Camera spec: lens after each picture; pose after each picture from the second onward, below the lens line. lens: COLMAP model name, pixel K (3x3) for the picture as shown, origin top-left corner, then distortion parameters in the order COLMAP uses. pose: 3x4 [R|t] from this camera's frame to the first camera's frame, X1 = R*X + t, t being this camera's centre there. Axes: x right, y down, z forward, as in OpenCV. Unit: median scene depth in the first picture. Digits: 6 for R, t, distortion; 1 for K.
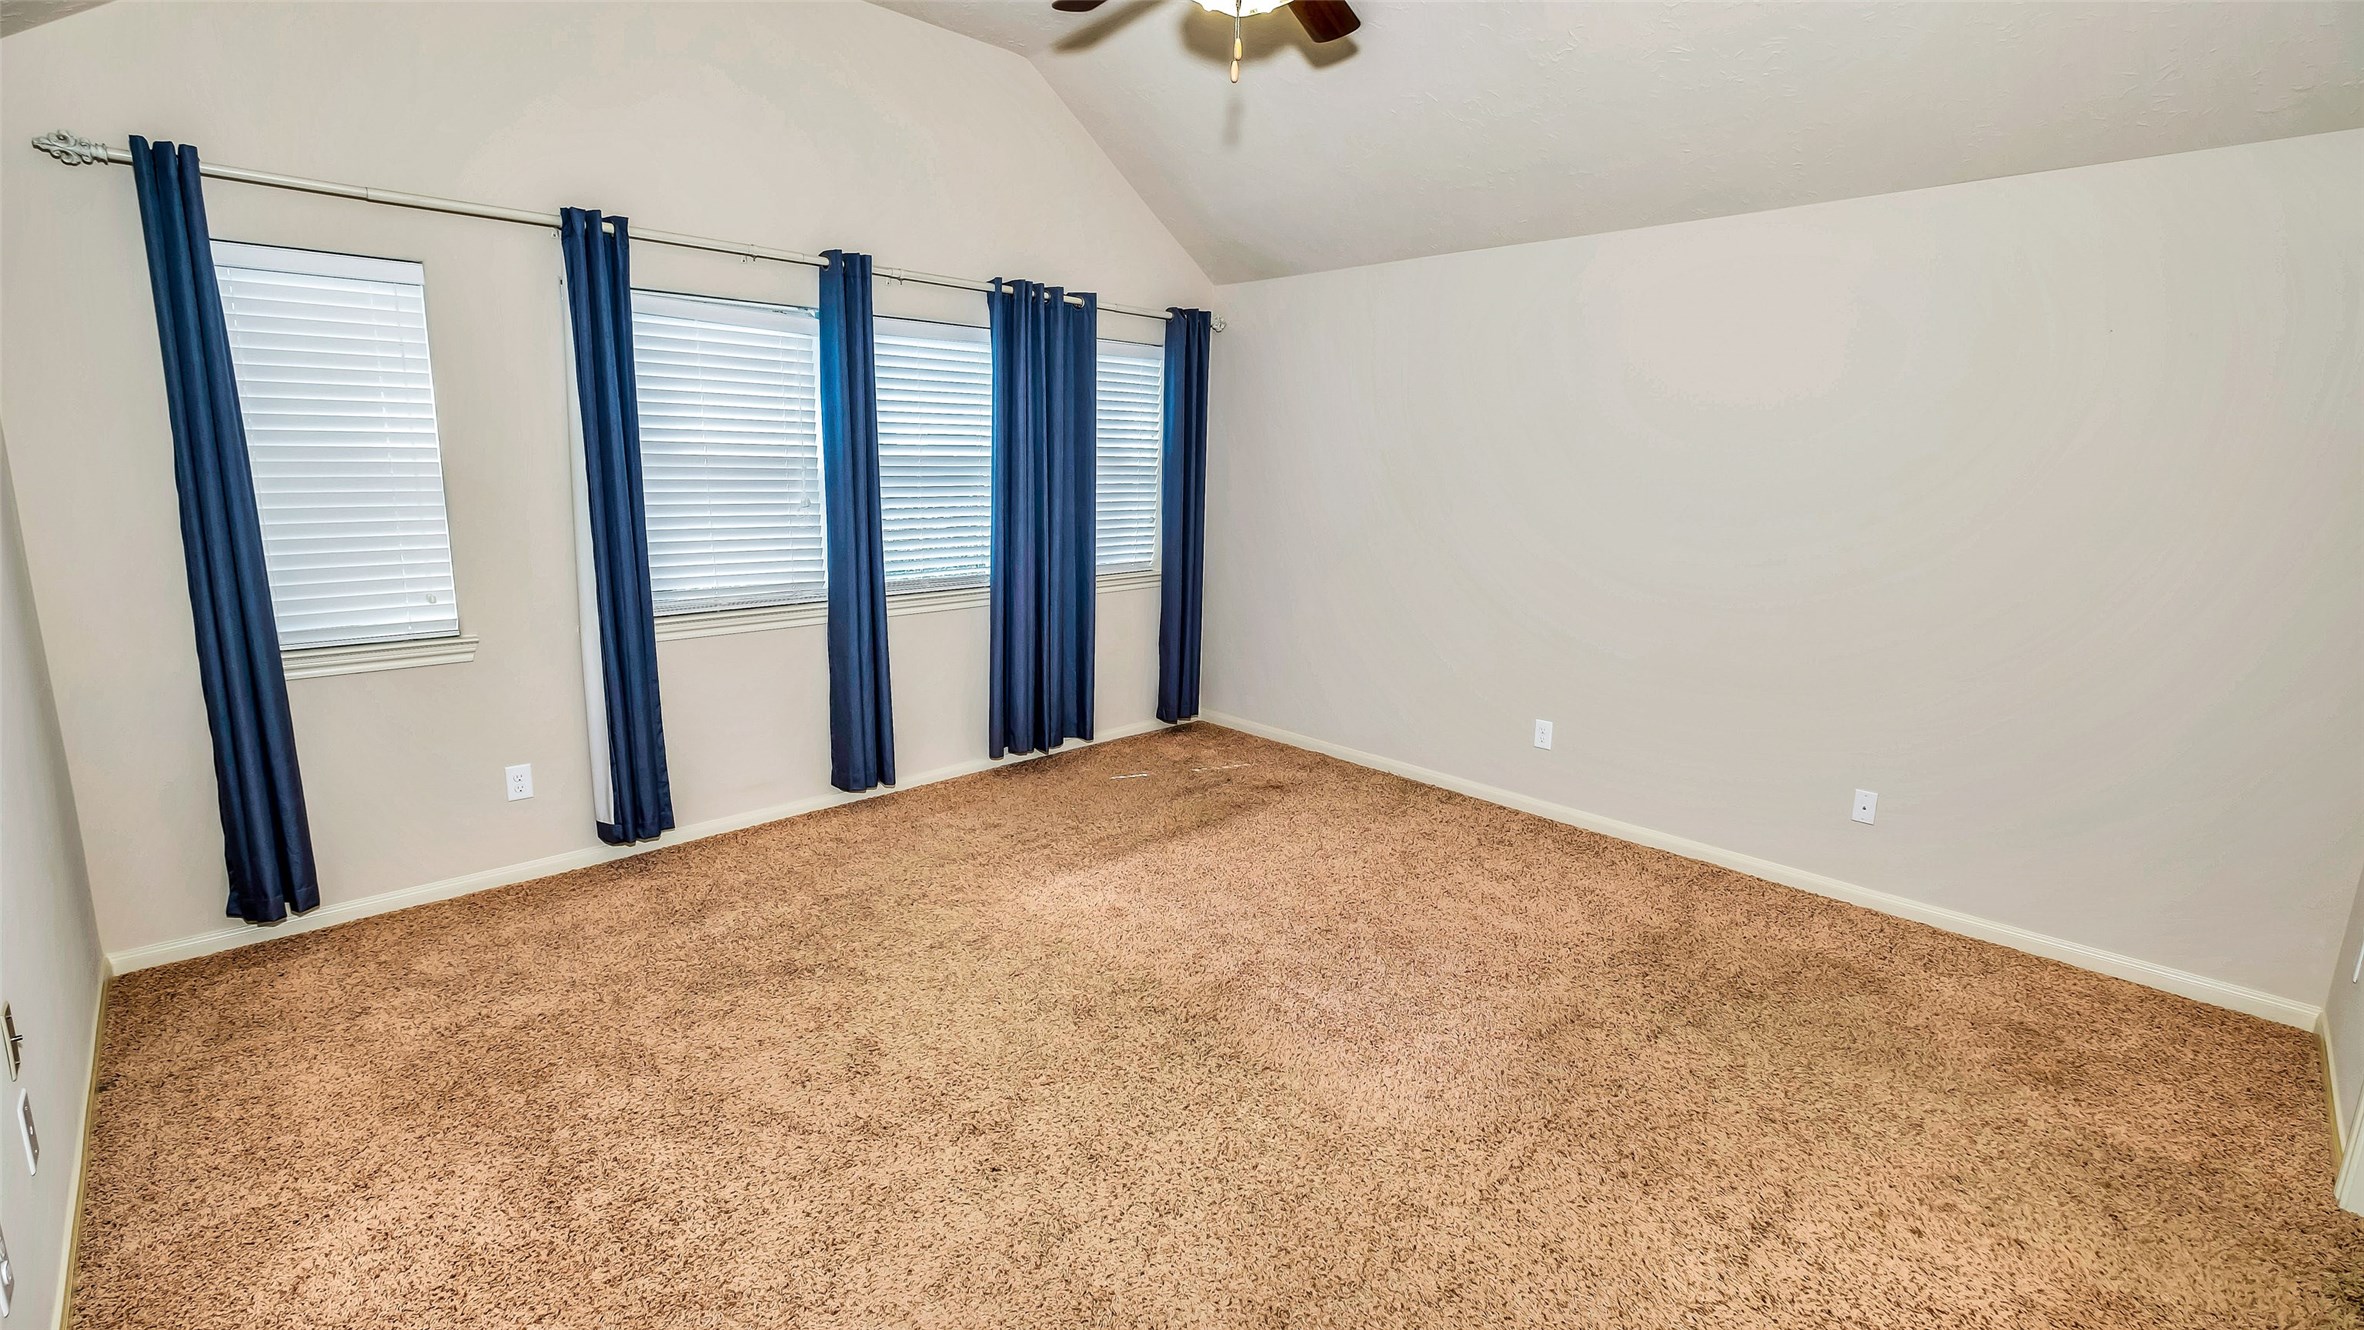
lens RADIAL K [[1028.4, 0, 1193.7], [0, 1028.4, 656.6], [0, 0, 1]] dist [-0.001369, -0.000169]
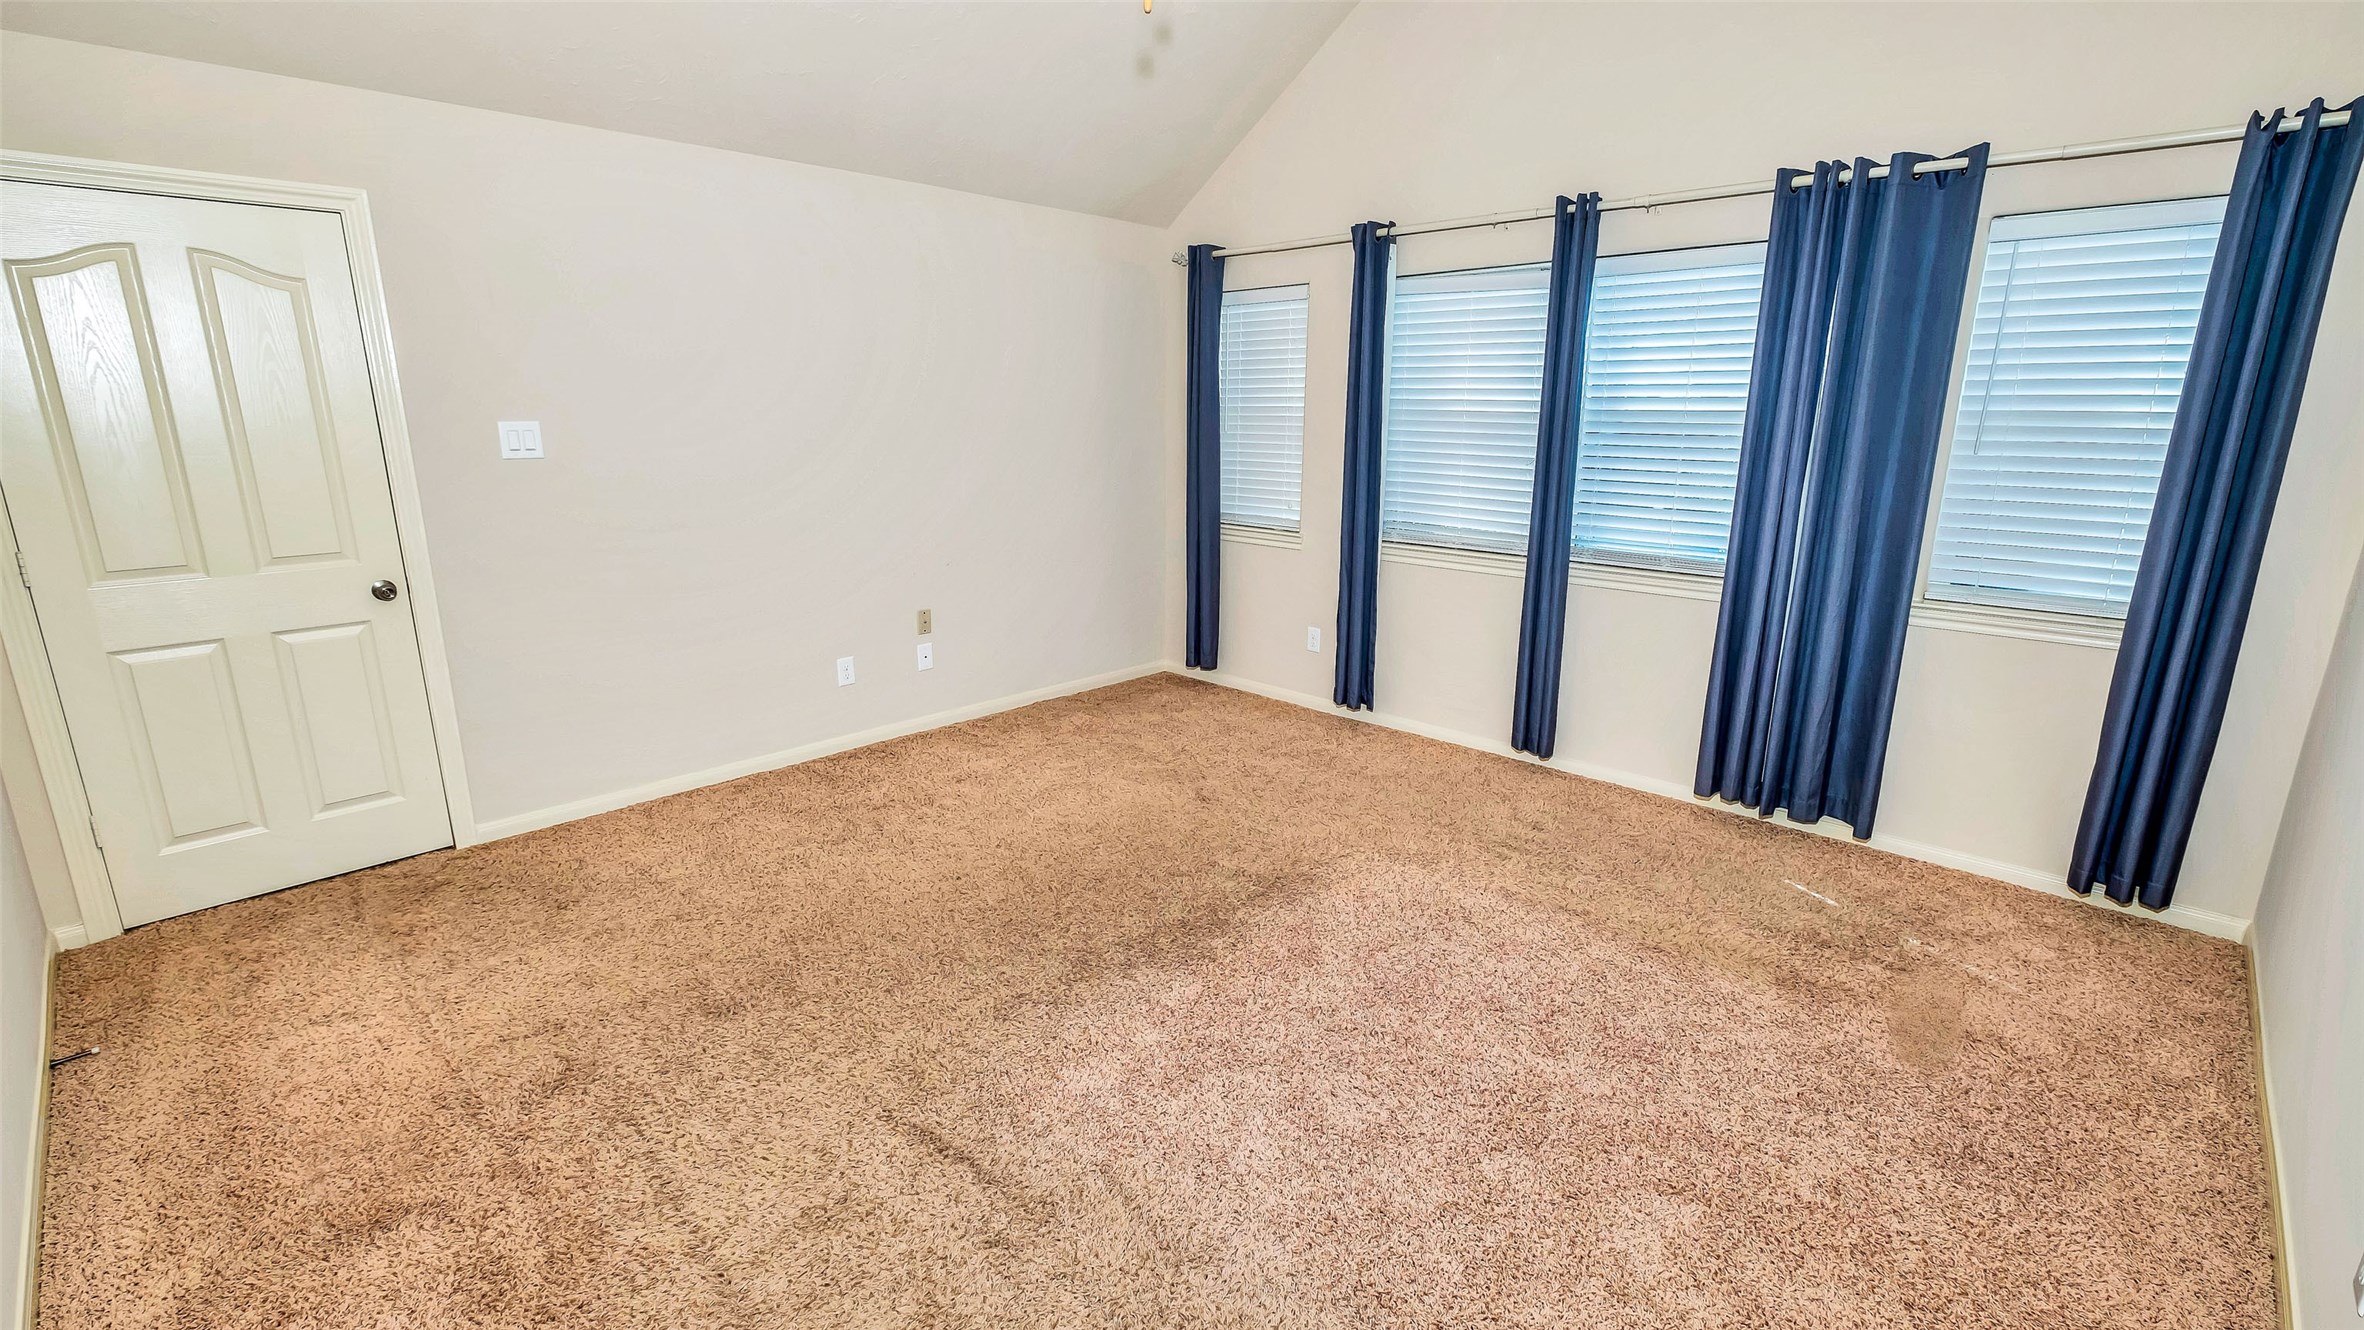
lens RADIAL K [[1028.4, 0, 1179.3], [0, 1028.4, 661.3], [0, 0, 1]] dist [-0.001369, -0.000169]
pose [[0.022929, 0.227769, -0.973445, 0.628188], [-0.195990, 0.955831, 0.219031, -0.107235], [0.980338, 0.185763, 0.066557, 0.604747]]
